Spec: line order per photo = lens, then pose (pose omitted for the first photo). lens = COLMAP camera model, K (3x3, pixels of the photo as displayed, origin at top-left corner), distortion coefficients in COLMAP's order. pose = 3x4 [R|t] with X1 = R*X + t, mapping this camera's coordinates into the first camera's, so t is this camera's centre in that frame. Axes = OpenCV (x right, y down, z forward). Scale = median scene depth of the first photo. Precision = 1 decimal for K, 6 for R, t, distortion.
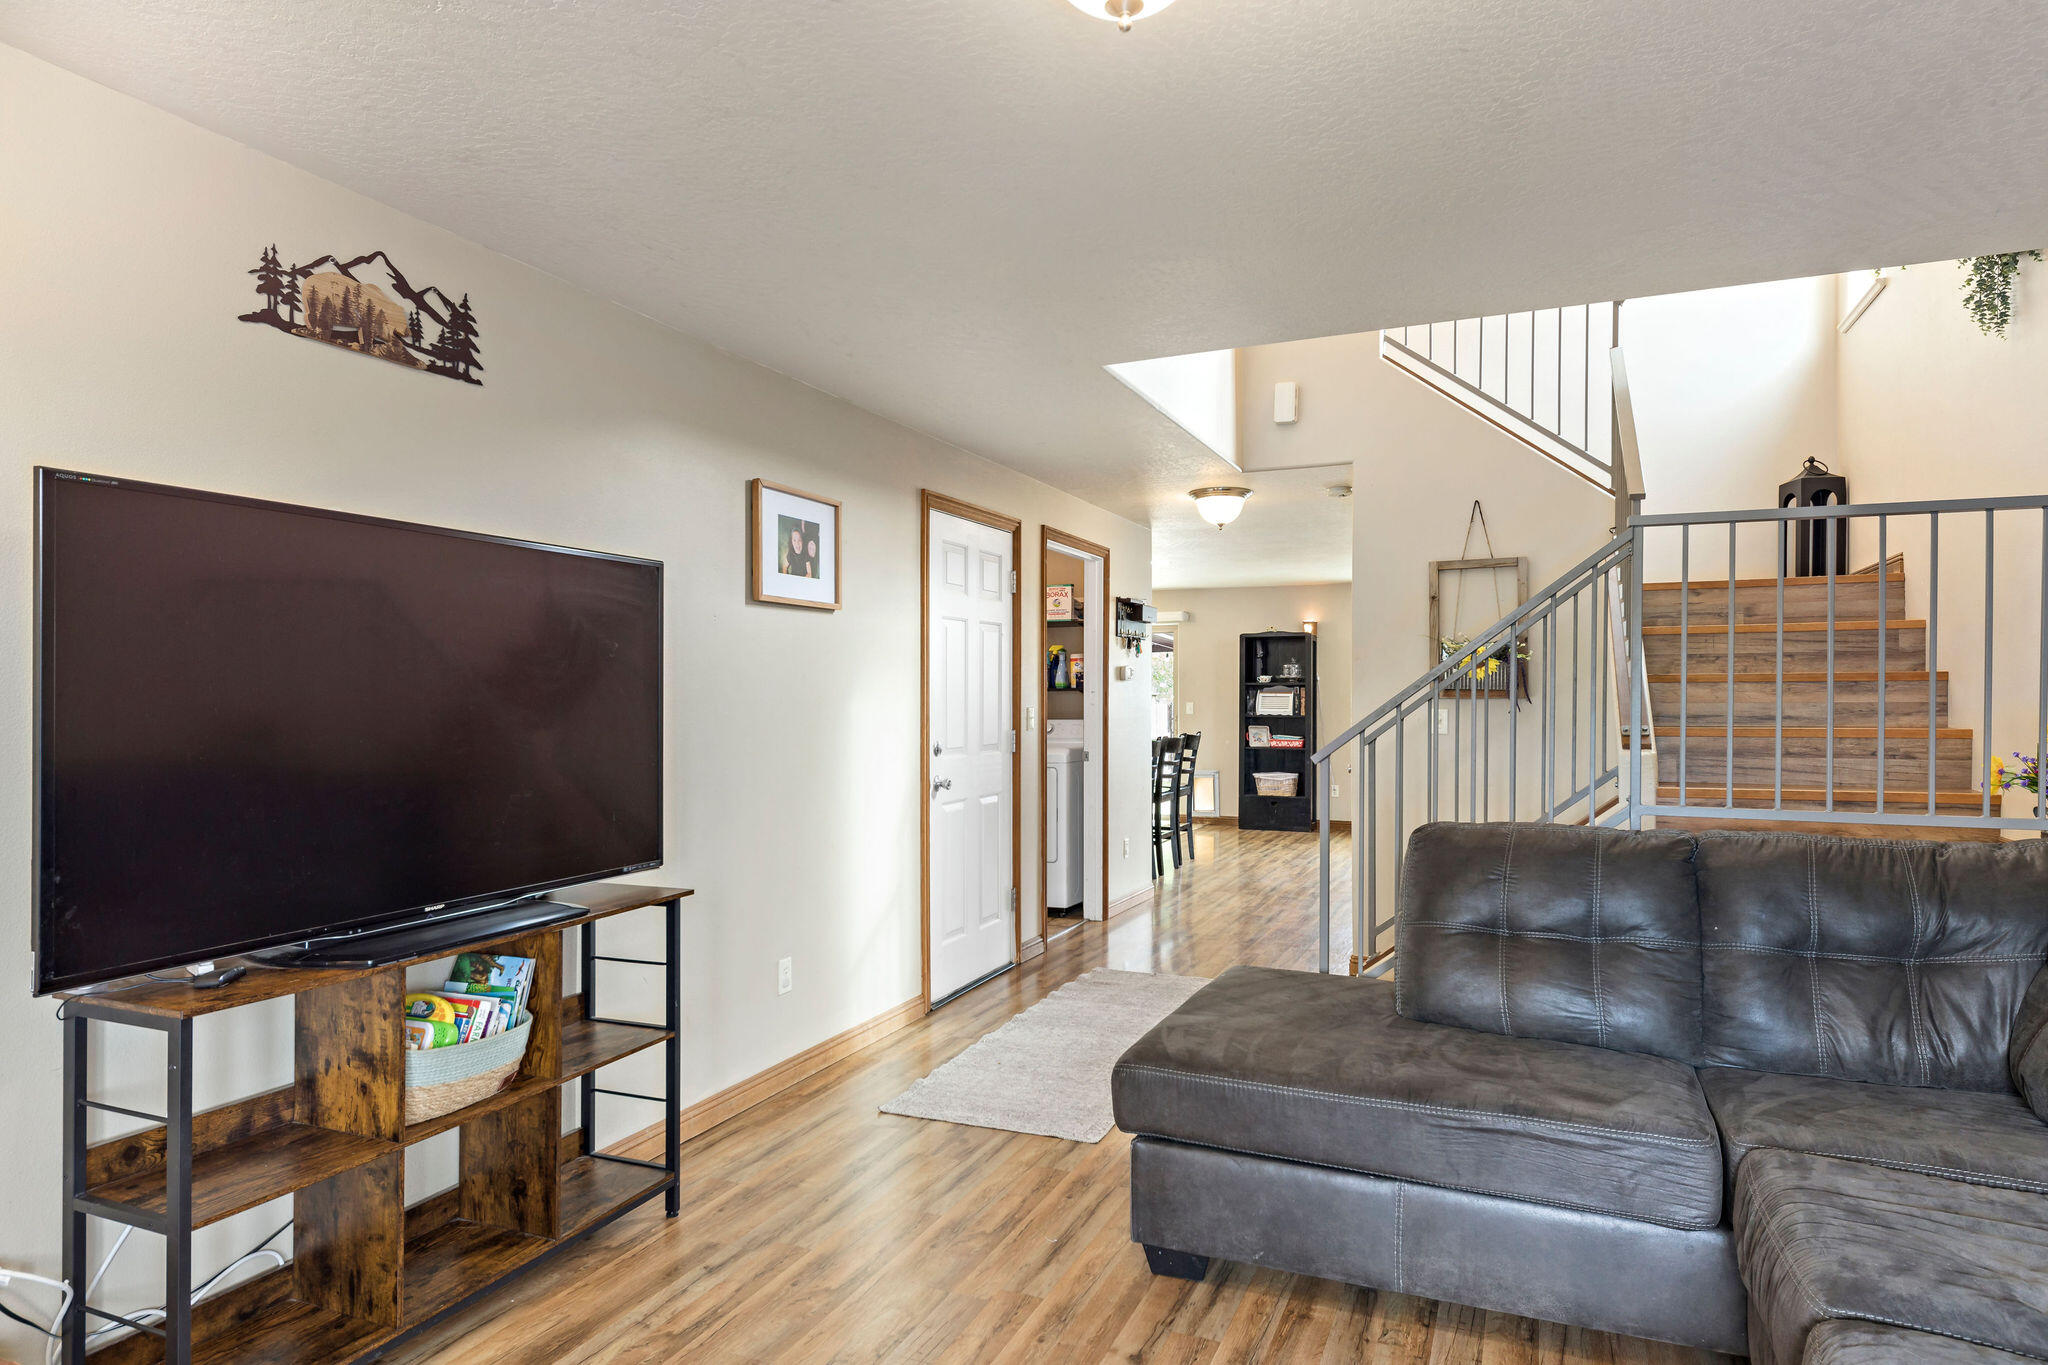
lens RADIAL K [[1172.4, 0, 1028.9], [0, 1172.4, 695.2], [0, 0, 1]] dist [0.021112, -0.001412]
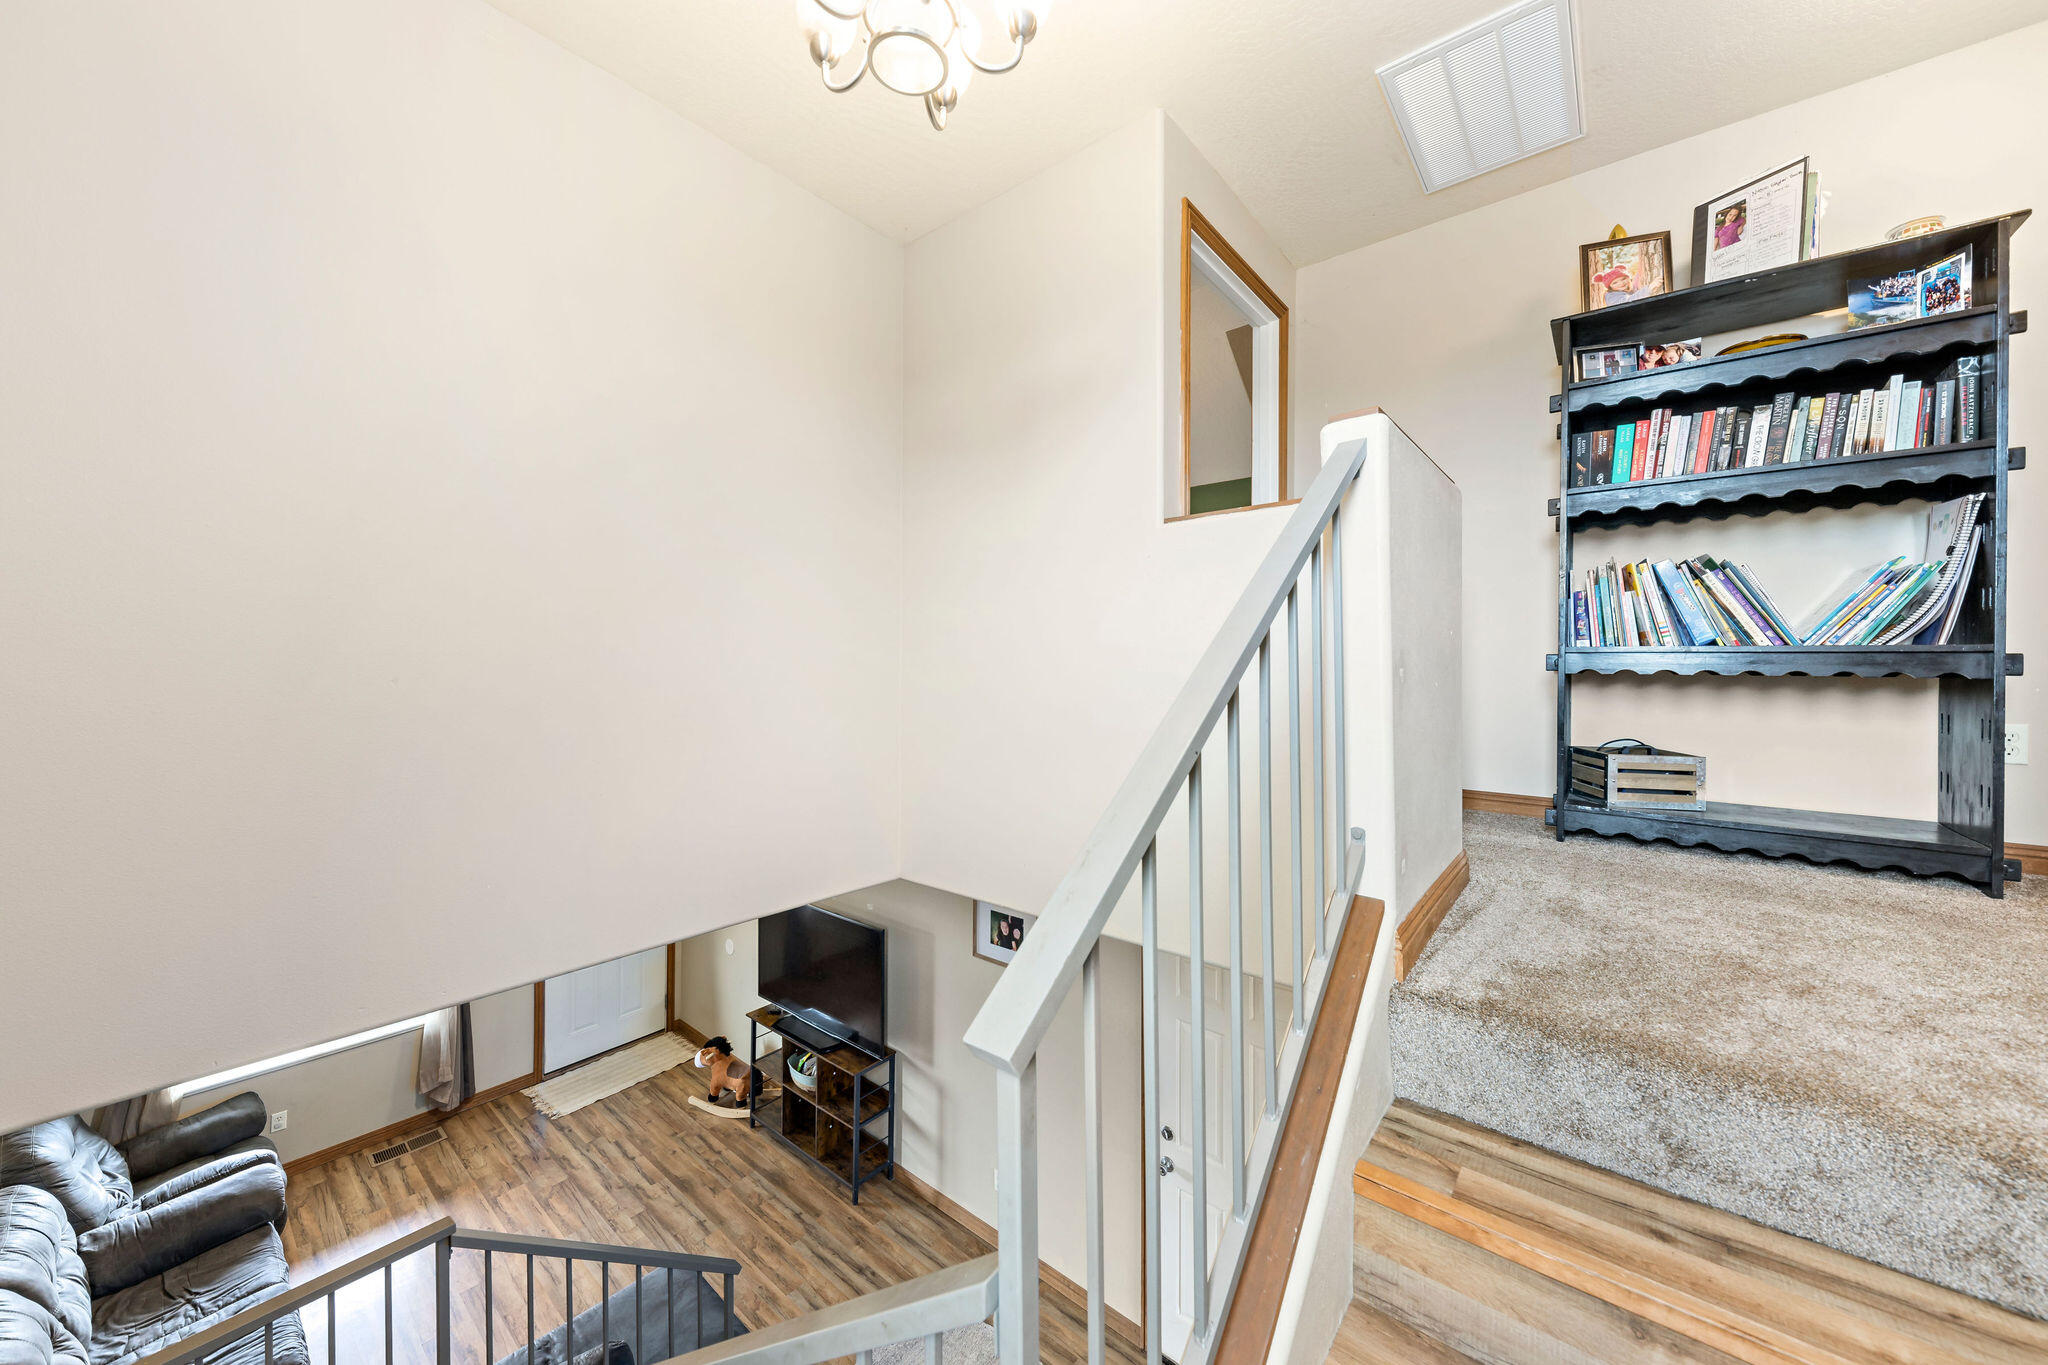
lens RADIAL K [[712.4, 0, 1042.1], [0, 712.4, 666.6], [0, 0, 1]] dist [-0.003031, -0.000527]
pose [[-0.259424, -0.013180, -0.965674, 0.583049], [-0.008733, 0.999898, -0.011301, -0.370645], [0.965724, 0.005501, -0.259512, 0.989631]]
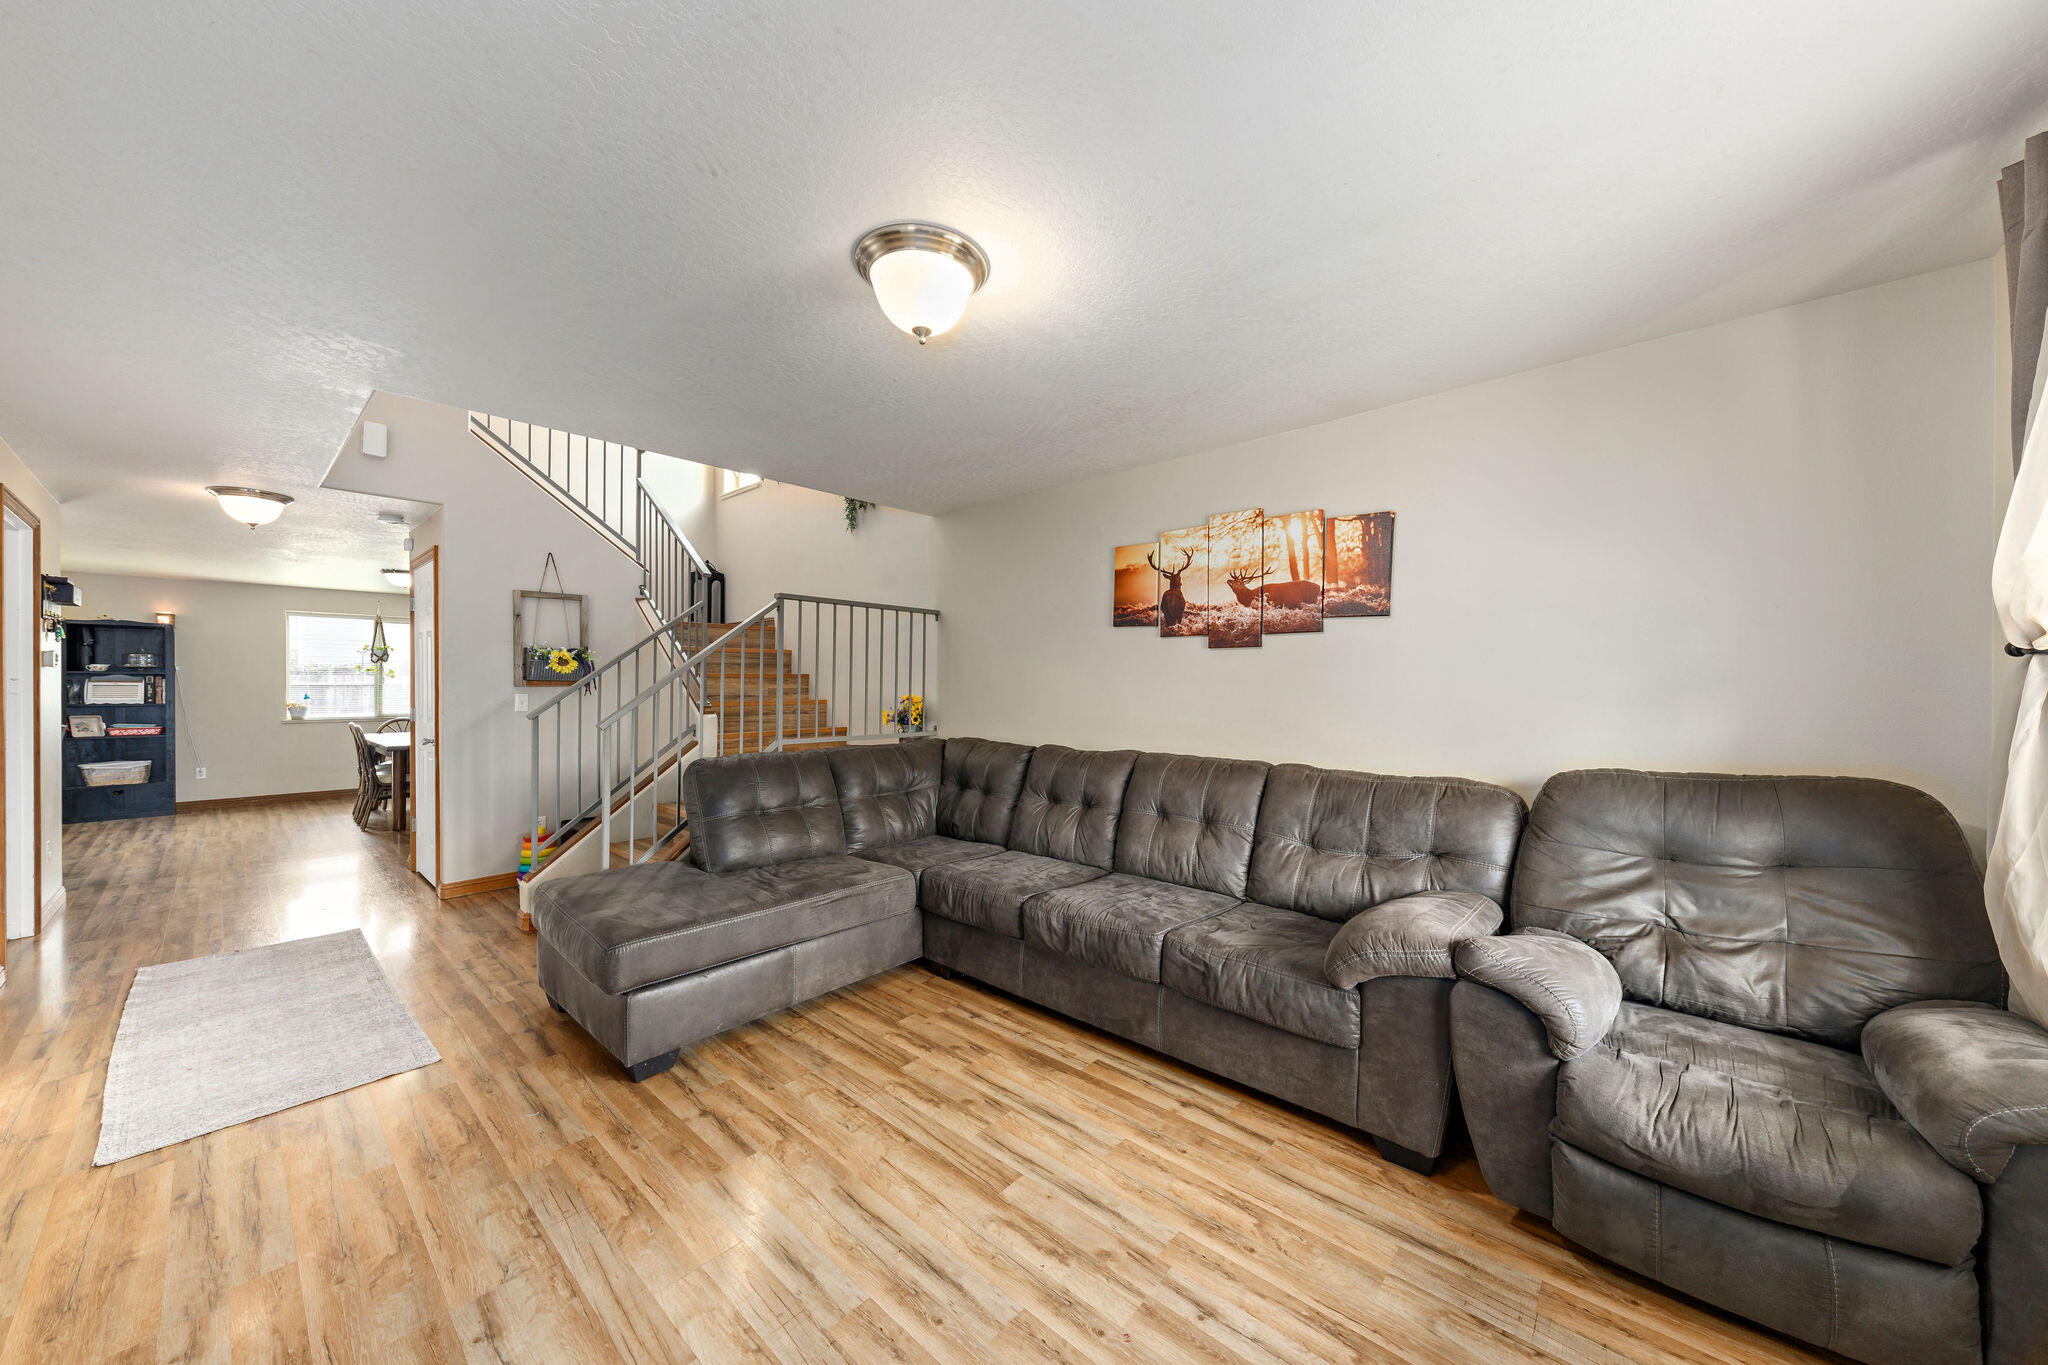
lens RADIAL K [[712.4, 0, 1061.3], [0, 712.4, 690.2], [0, 0, 1]] dist [-0.003031, -0.000527]
pose [[0.291438, -0.004632, 0.956578, -0.291450], [-0.001655, 0.999984, 0.005346, 0.001899], [-0.956588, -0.003141, 0.291426, 0.126108]]
